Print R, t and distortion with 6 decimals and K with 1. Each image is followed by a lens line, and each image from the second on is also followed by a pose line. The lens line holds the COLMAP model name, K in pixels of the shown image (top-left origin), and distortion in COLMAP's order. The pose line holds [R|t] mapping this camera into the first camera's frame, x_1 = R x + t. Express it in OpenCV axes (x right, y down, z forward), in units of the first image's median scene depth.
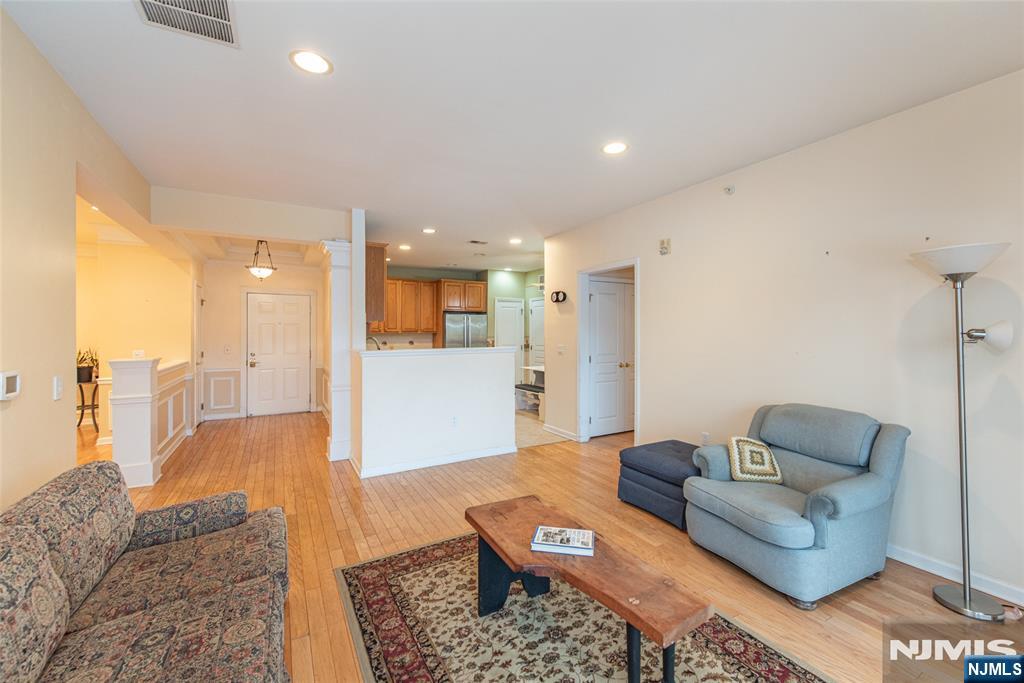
lens RADIAL K [[410.8, 0, 511.7], [0, 410.8, 332.5], [0, 0, 1]] dist [0.001629, 0.000084]
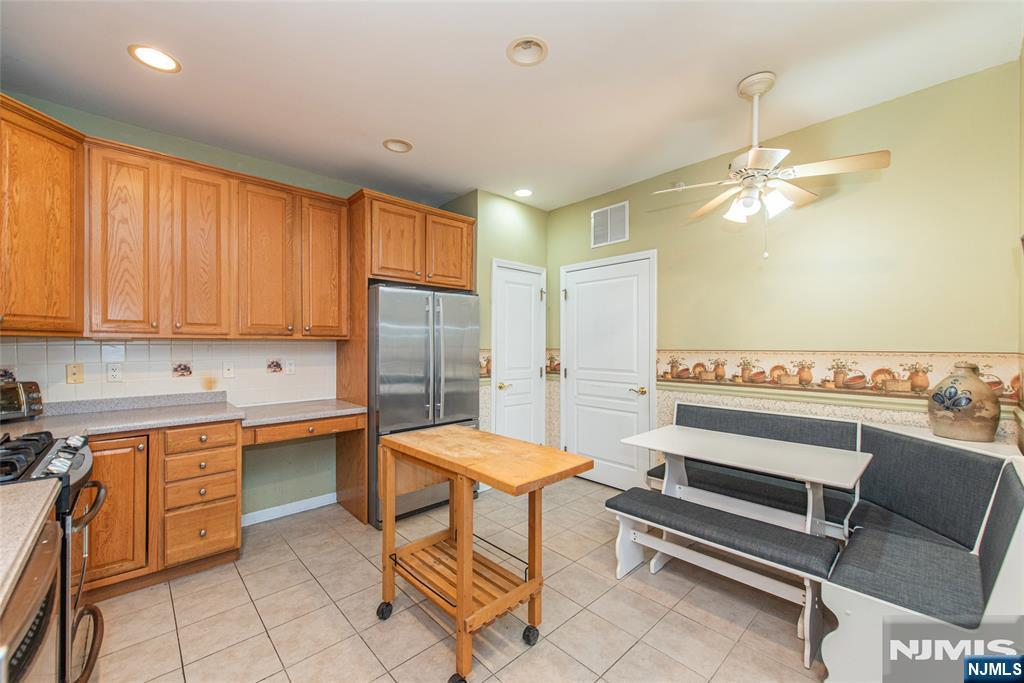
lens RADIAL K [[410.8, 0, 511.5], [0, 410.8, 348.2], [0, 0, 1]] dist [0.001629, 0.000084]
pose [[0.973536, -0.002594, 0.228519, -0.118984], [0.001572, 0.999988, 0.004651, 0.007360], [-0.228528, -0.004168, 0.973528, 0.576934]]
